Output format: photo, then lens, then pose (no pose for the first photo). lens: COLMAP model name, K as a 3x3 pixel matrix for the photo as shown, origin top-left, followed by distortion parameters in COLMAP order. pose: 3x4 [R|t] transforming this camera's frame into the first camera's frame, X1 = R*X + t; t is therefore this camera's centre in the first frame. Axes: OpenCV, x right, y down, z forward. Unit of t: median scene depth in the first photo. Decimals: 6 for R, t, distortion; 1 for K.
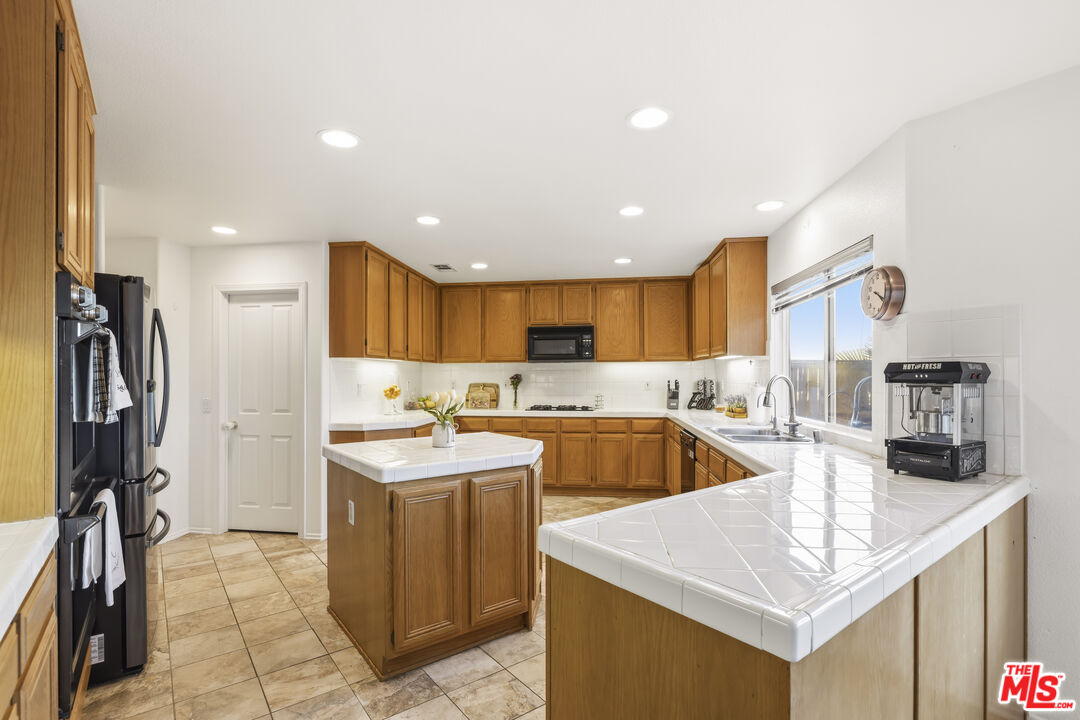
lens RADIAL K [[505.0, 0, 536.9], [0, 505.0, 382.1], [0, 0, 1]] dist [-0.002076, -0.000154]
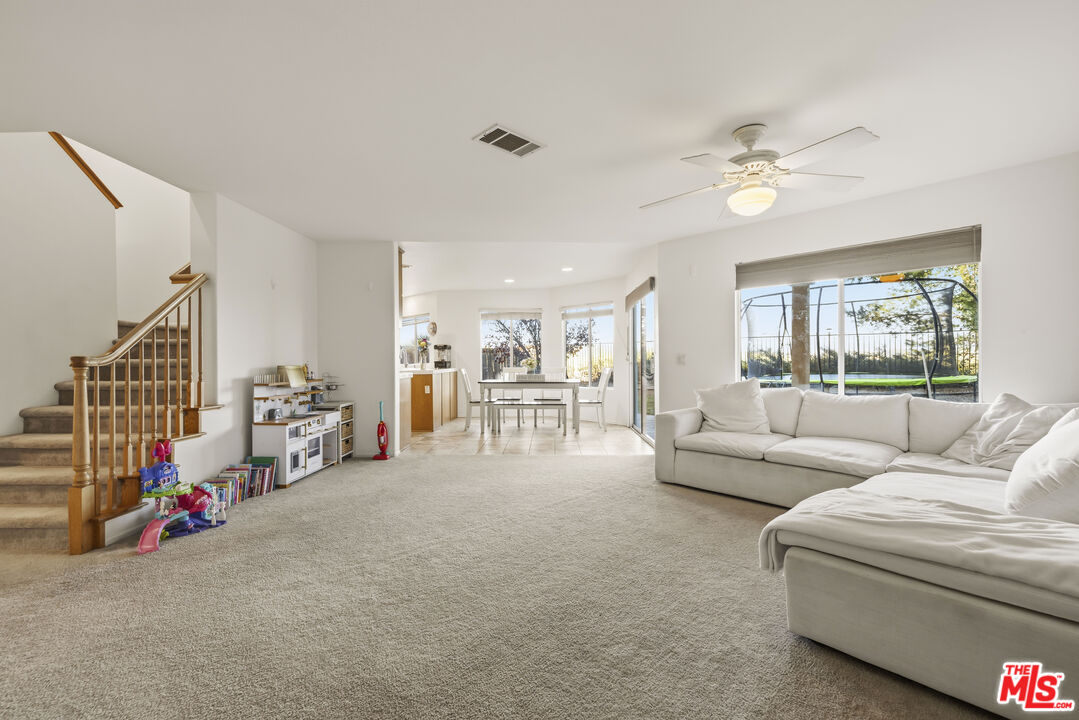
lens RADIAL K [[454.8, 0, 536.2], [0, 454.8, 357.1], [0, 0, 1]] dist [0.000487, 0.000147]
pose [[0.631393, 0.001589, 0.775461, -0.783232], [0.014105, 0.999809, -0.013533, 0.057978], [-0.775335, 0.019482, 0.631250, -0.946939]]
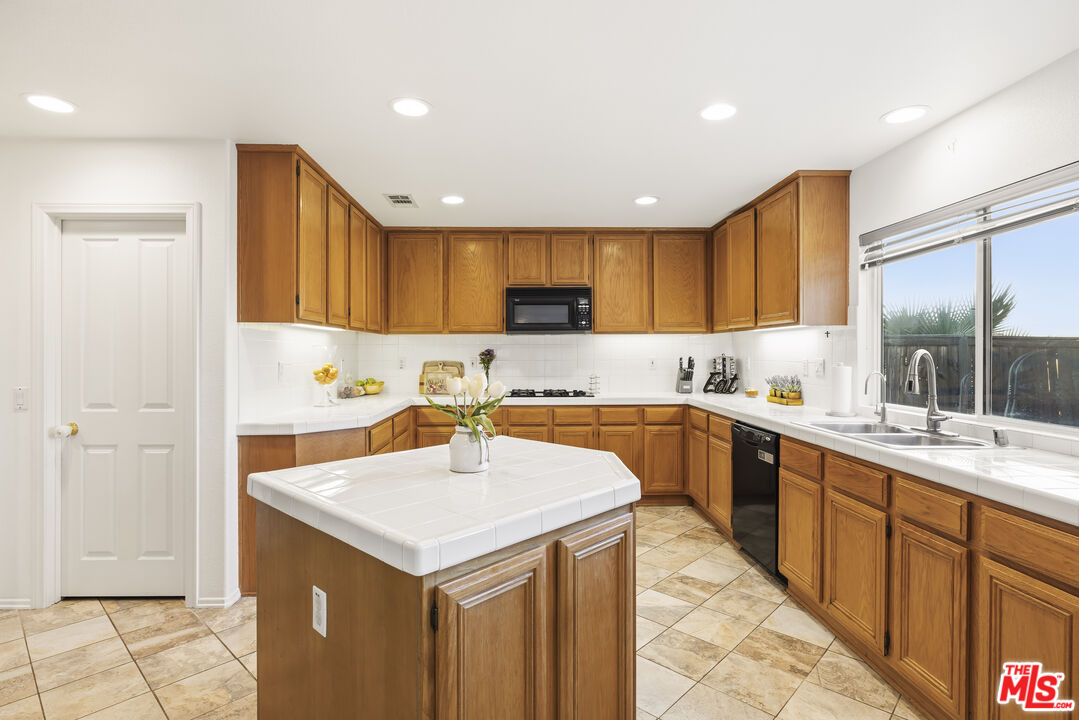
lens RADIAL K [[546.5, 0, 539.5], [0, 546.5, 360.0], [0, 0, 1]] dist [0.002281, 0.000894]
pose [[0.987221, -0.000866, 0.159352, -0.116970], [0.000649, 0.999999, 0.001416, -0.000882], [-0.159353, -0.001295, 0.987221, 0.204015]]
